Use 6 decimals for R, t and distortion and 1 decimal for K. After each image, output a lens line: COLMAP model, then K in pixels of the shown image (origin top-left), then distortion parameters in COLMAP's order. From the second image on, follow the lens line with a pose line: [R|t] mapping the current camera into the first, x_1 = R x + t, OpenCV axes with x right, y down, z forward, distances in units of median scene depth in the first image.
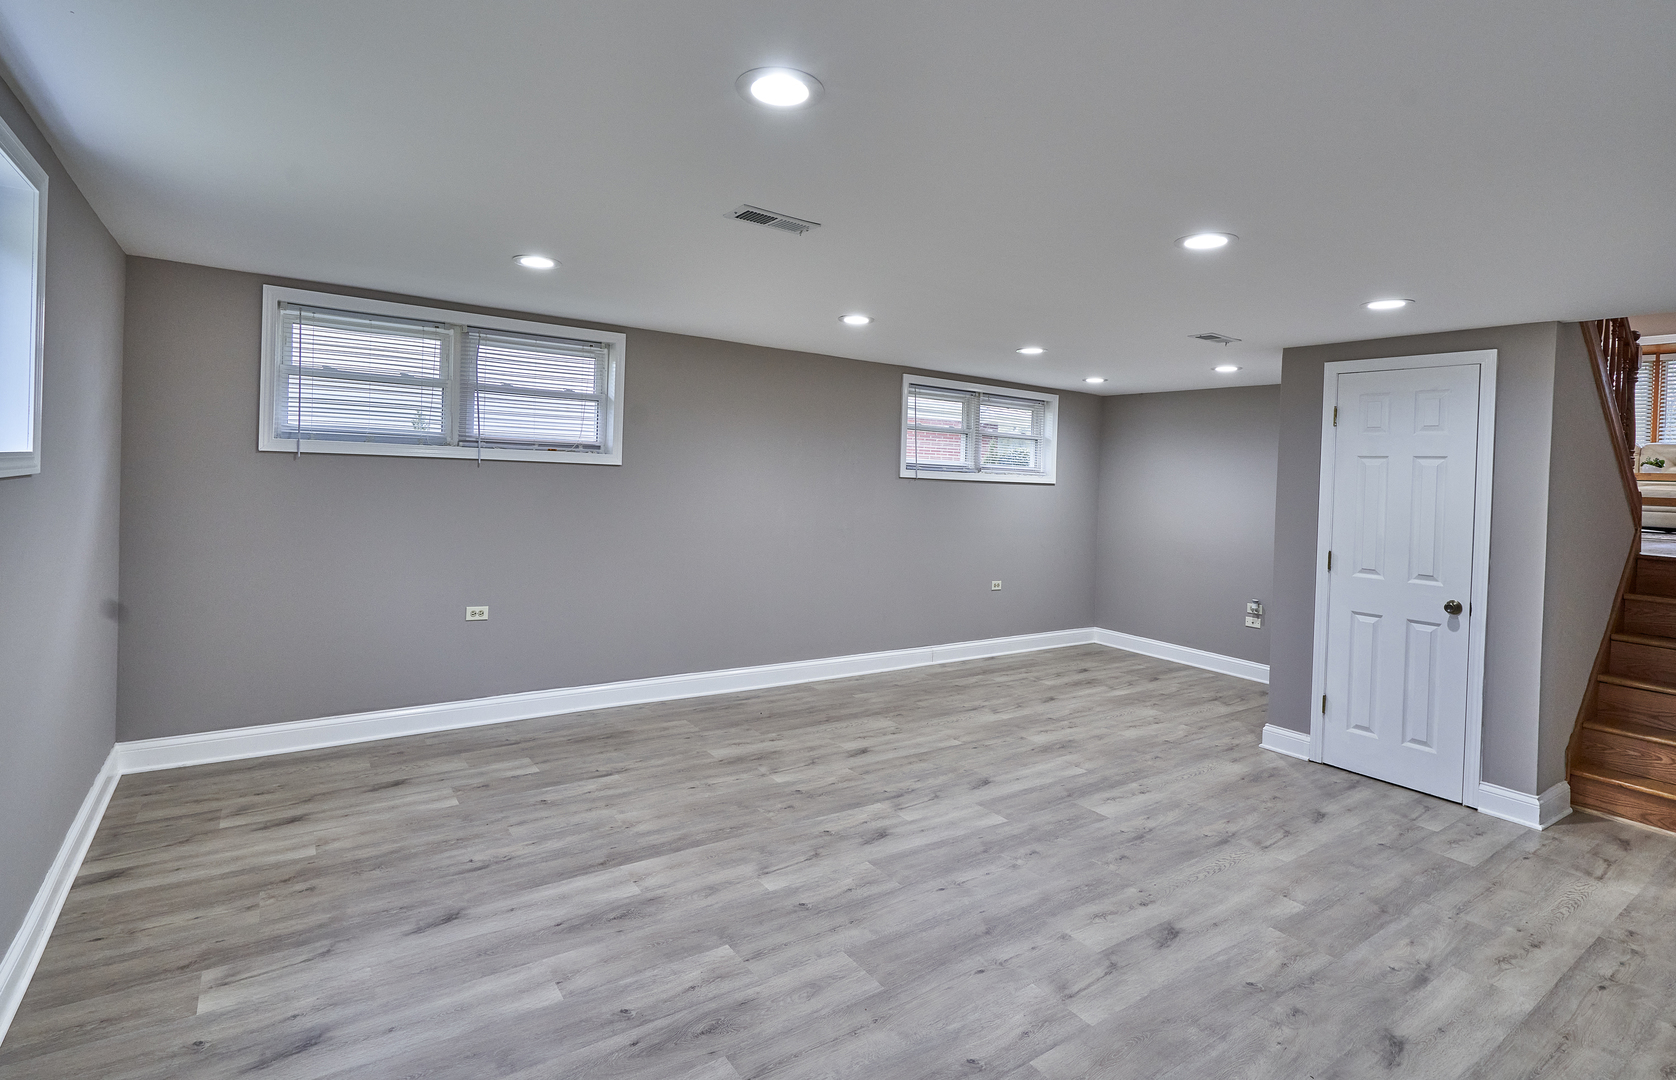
lens RADIAL K [[826.6, 0, 812.4], [0, 826.6, 478.8], [0, 0, 1]] dist [-0.001937, 0.001042]
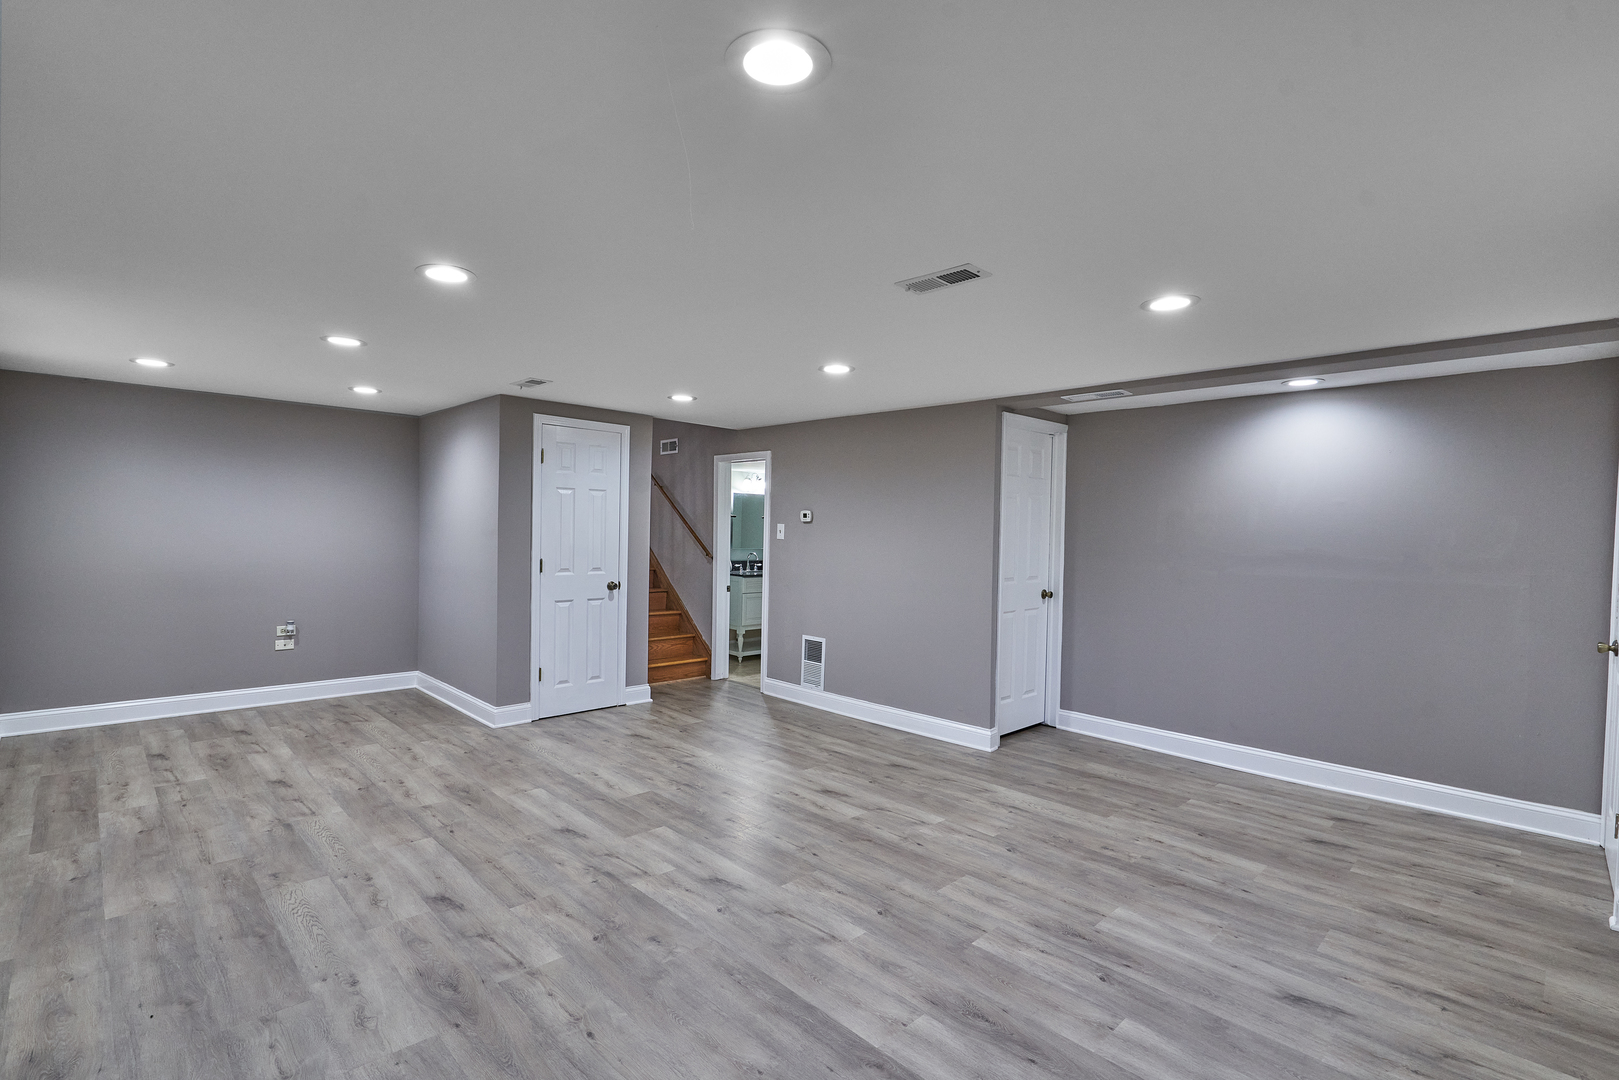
lens RADIAL K [[698.4, 0, 804.8], [0, 698.4, 540.8], [0, 0, 1]] dist [0.000037, 0.000659]
pose [[-0.159046, -0.061675, 0.985343, -0.645738], [-0.022589, 0.998013, 0.058822, -0.018941], [-0.987013, -0.012903, -0.160123, 0.926693]]
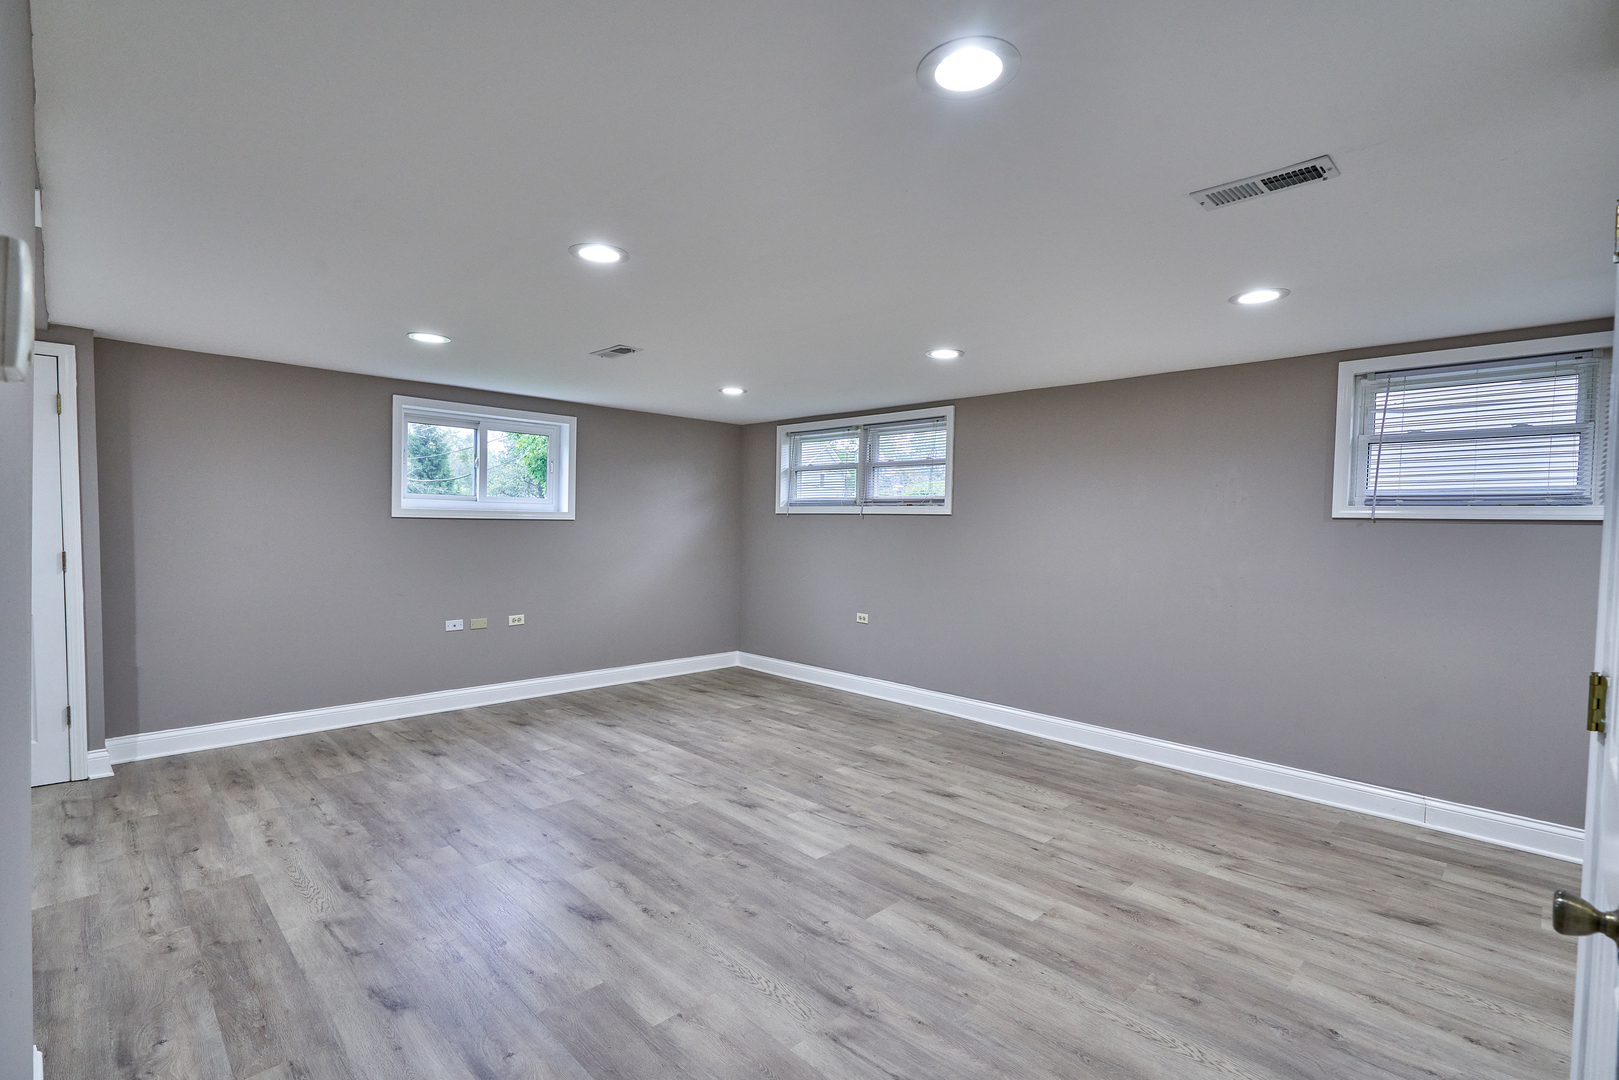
lens RADIAL K [[733.1, 0, 812.4], [0, 733.1, 545.3], [0, 0, 1]] dist [0.000539, 0.000062]
pose [[0.176838, -0.008426, -0.984204, 1.026756], [-0.017087, 0.999786, -0.011630, 0.058026], [0.984092, 0.018874, 0.176656, 0.801608]]
